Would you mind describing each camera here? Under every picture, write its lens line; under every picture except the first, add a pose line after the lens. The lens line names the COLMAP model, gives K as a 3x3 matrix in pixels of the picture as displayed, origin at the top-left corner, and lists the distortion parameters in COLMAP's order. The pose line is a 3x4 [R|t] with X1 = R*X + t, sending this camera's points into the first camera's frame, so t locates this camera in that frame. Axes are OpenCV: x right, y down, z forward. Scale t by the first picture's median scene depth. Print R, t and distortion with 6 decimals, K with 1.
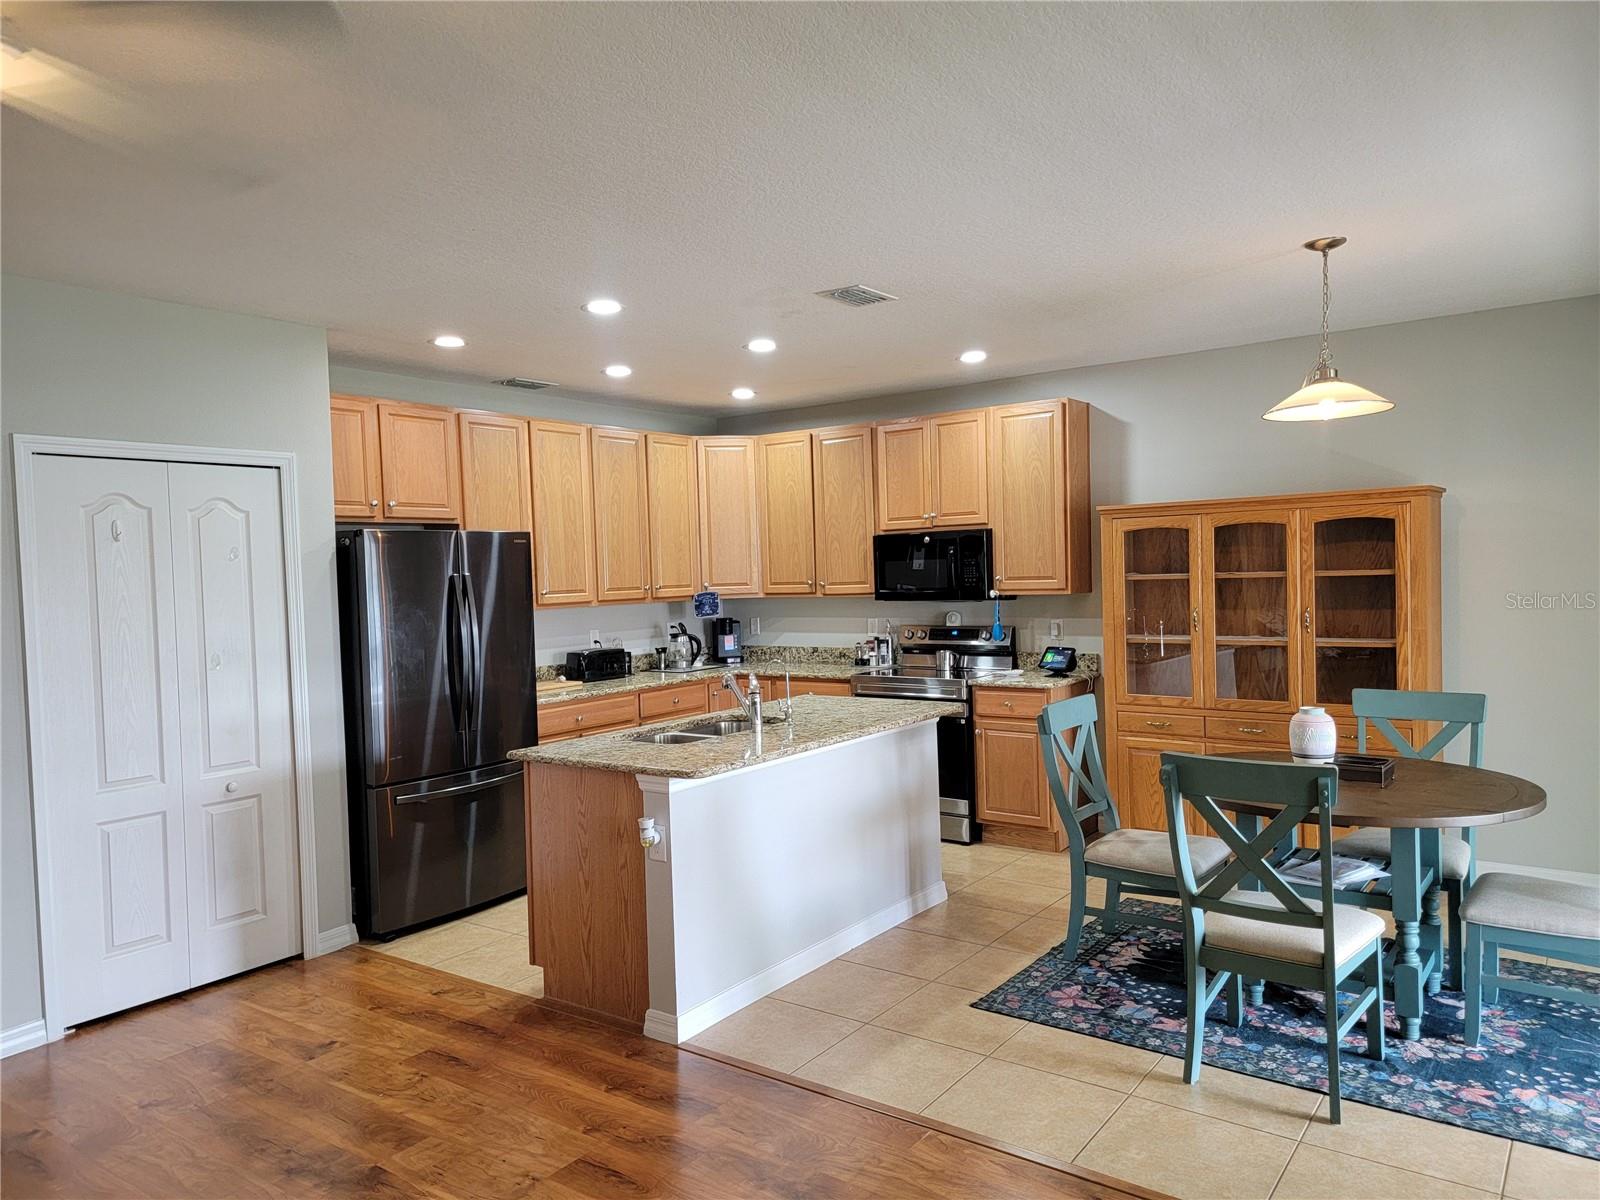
lens RADIAL K [[1096.1, 0, 797.7], [0, 1096.1, 609.3], [0, 0, 1]] dist [0.080458, -0.072896]
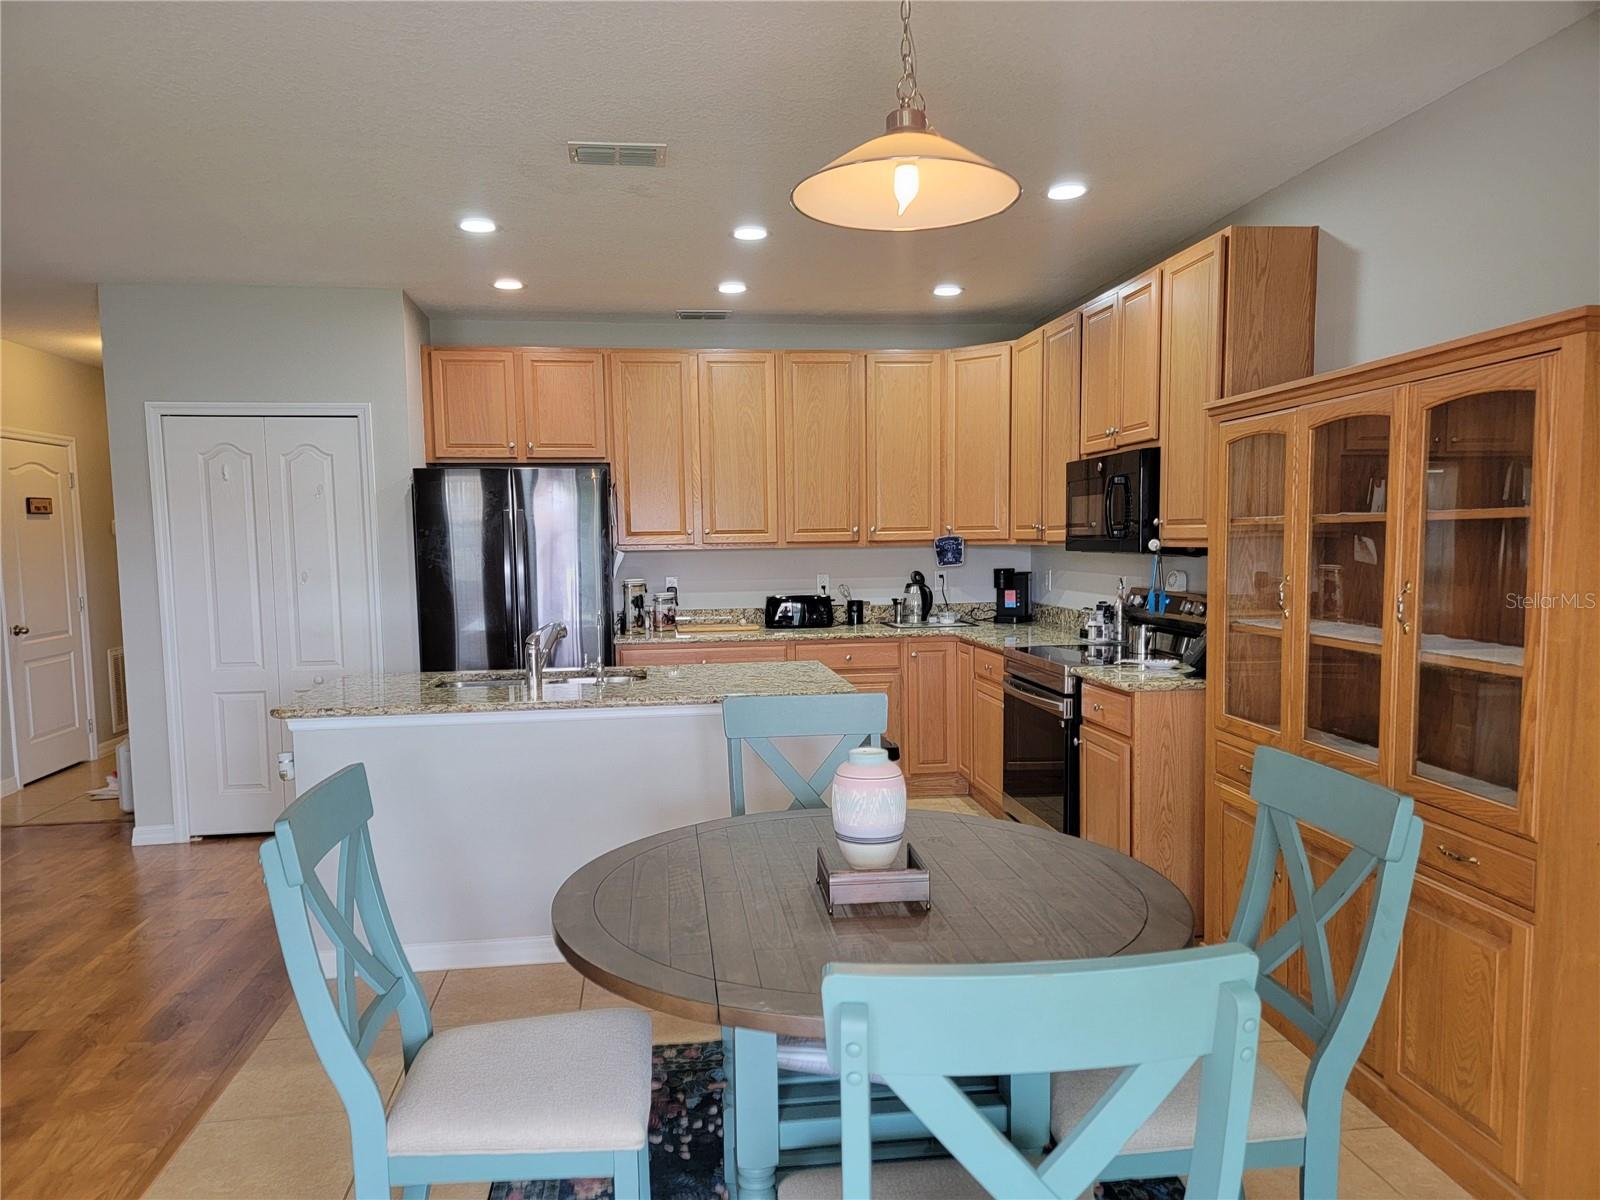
lens RADIAL K [[1097.4, 0, 792.5], [0, 1097.4, 629.9], [0, 0, 1]] dist [0.089105, -0.080959]
pose [[0.687503, 0.082186, -0.721516, 0.524266], [-0.034153, 0.996135, 0.080924, -0.009737], [0.725378, -0.030993, 0.687653, 0.376850]]
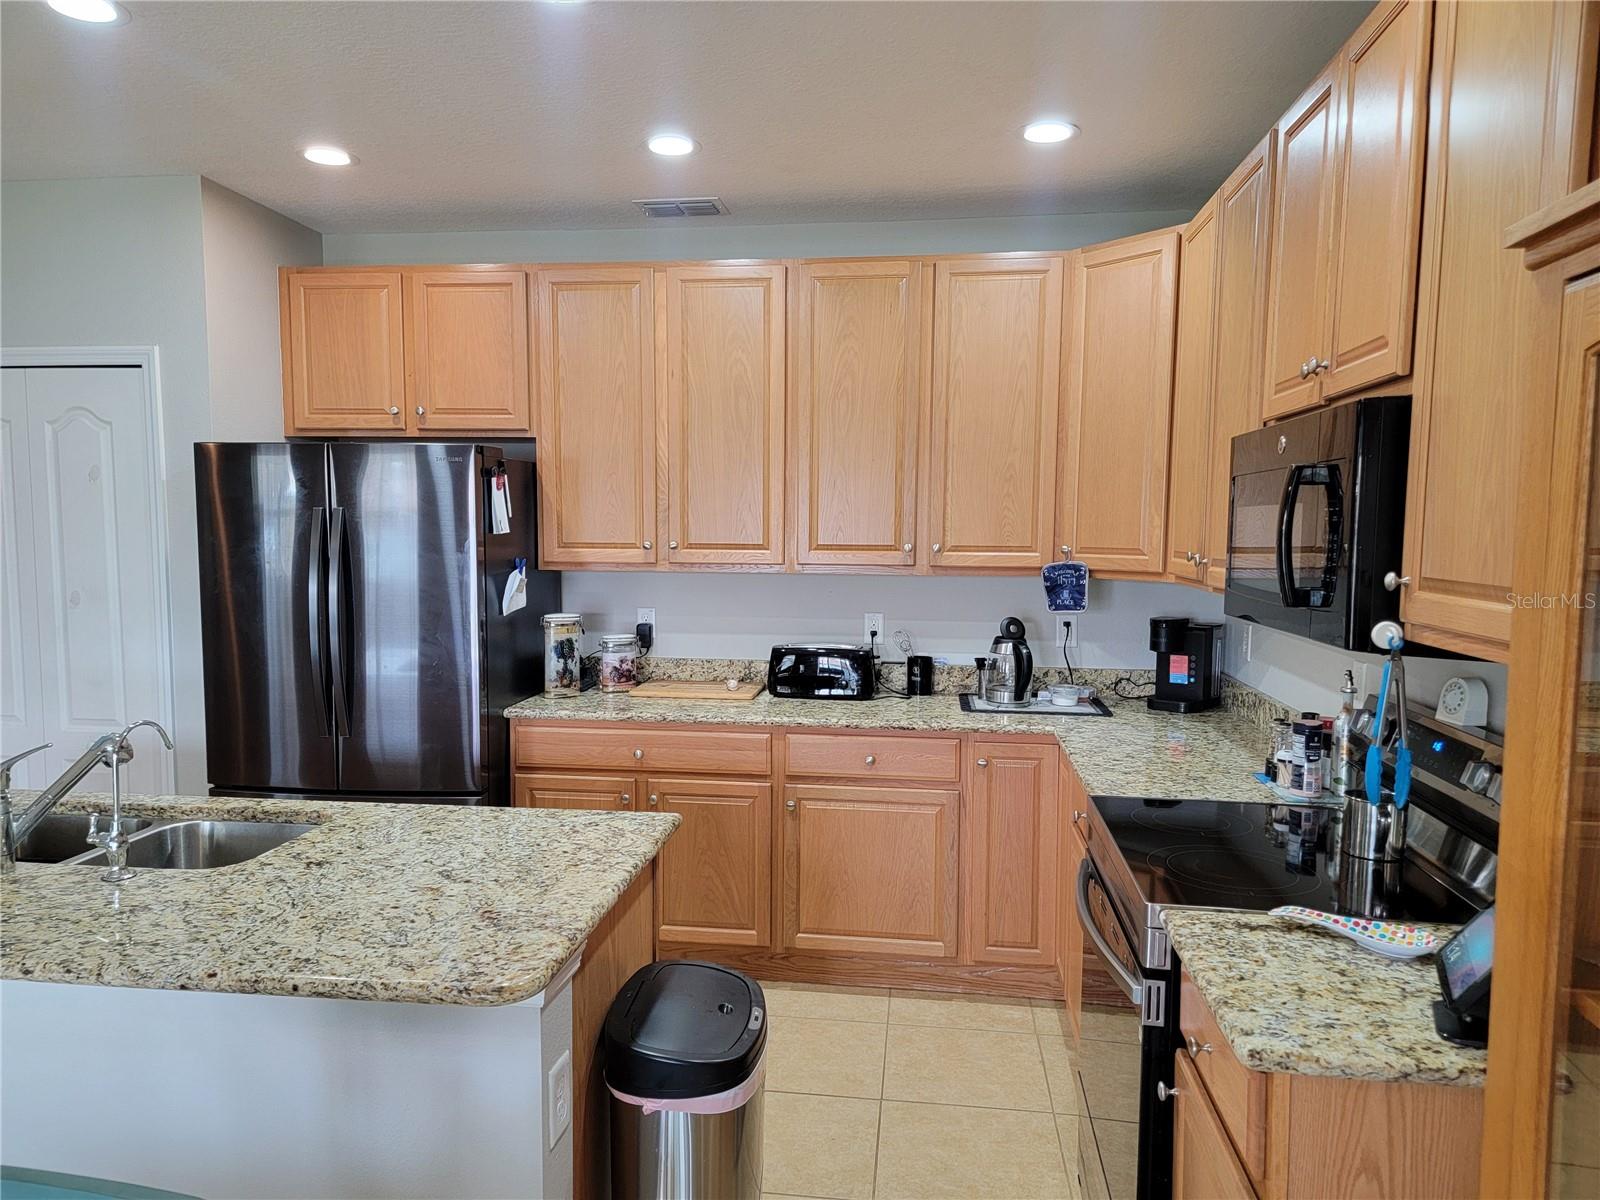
lens RADIAL K [[1099.1, 0, 798.8], [0, 1099.1, 614.5], [0, 0, 1]] dist [0.089135, -0.079283]
pose [[0.481127, 0.107920, -0.869983, 0.352896], [-0.056936, 0.994145, 0.091835, -0.037024], [0.874800, 0.005349, 0.484455, 0.746072]]
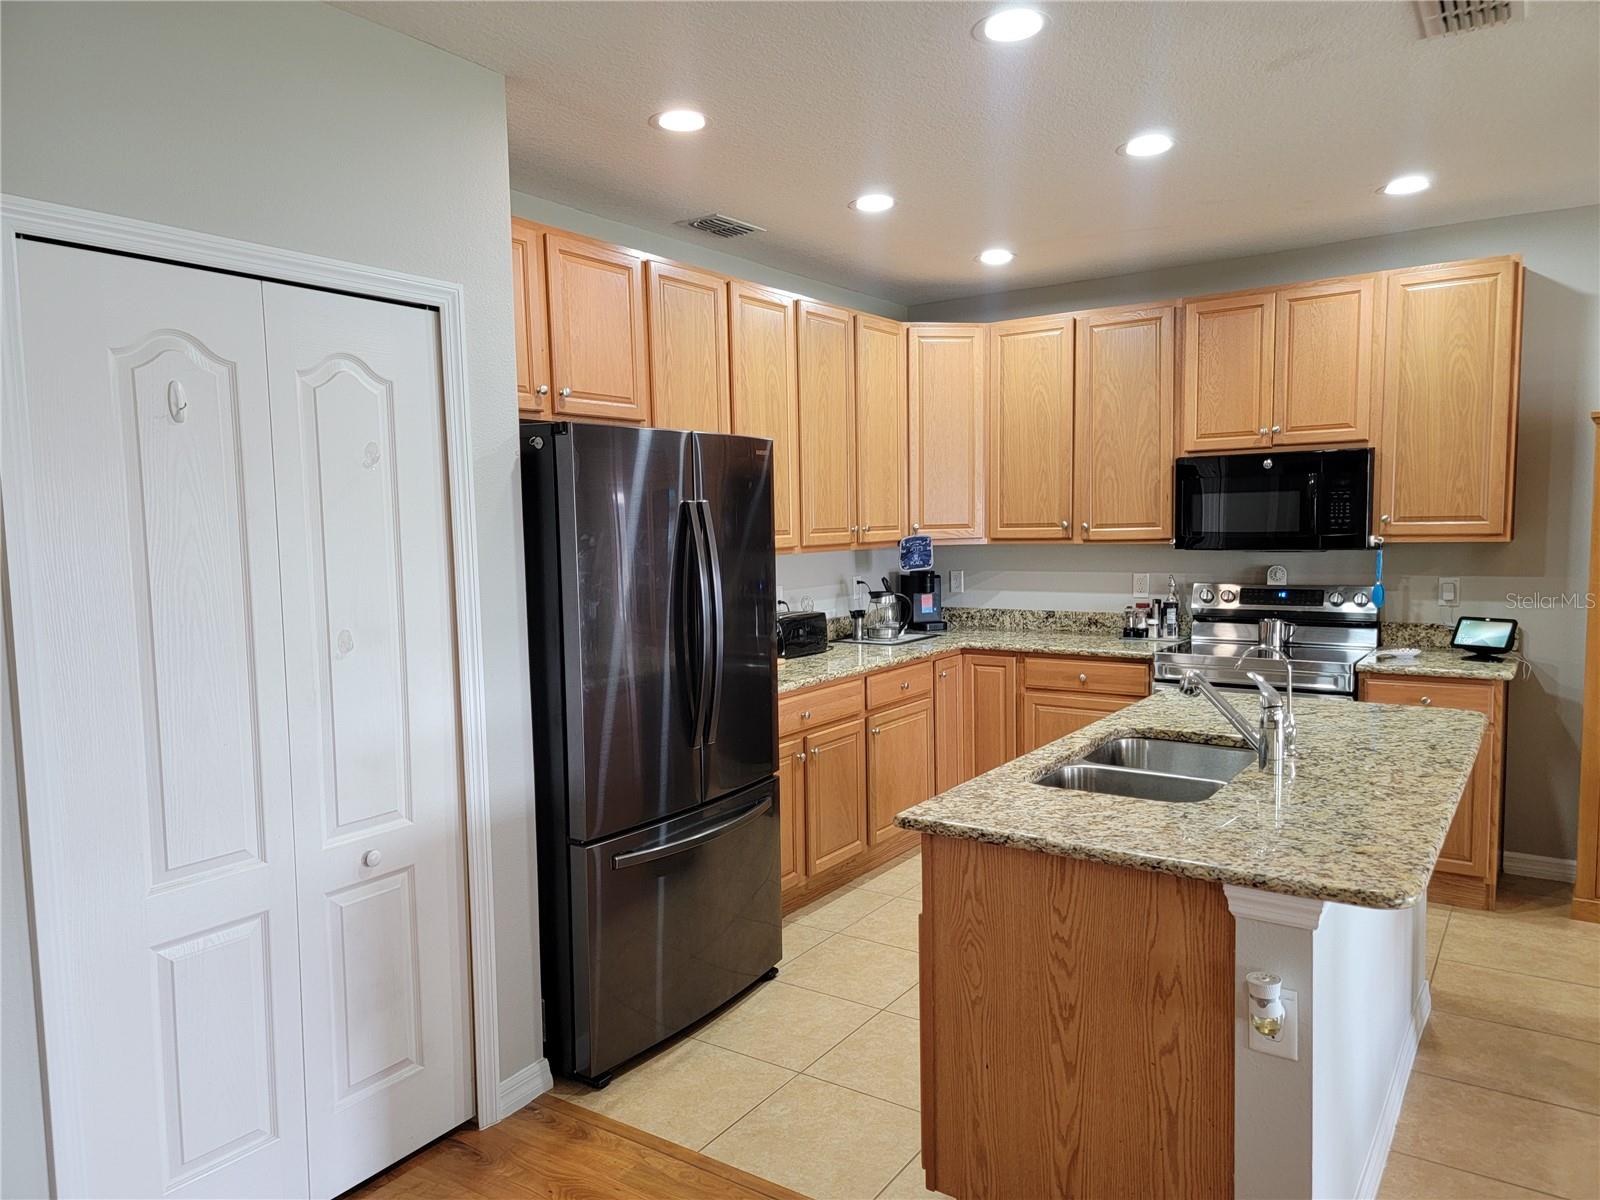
lens RADIAL K [[1099.1, 0, 798.8], [0, 1099.1, 614.5], [0, 0, 1]] dist [0.089135, -0.079283]
pose [[0.999467, 0.008214, 0.031607, -0.215203], [-0.009792, 0.998697, 0.050075, 0.000879], [-0.031155, -0.050358, 0.998245, 0.295751]]
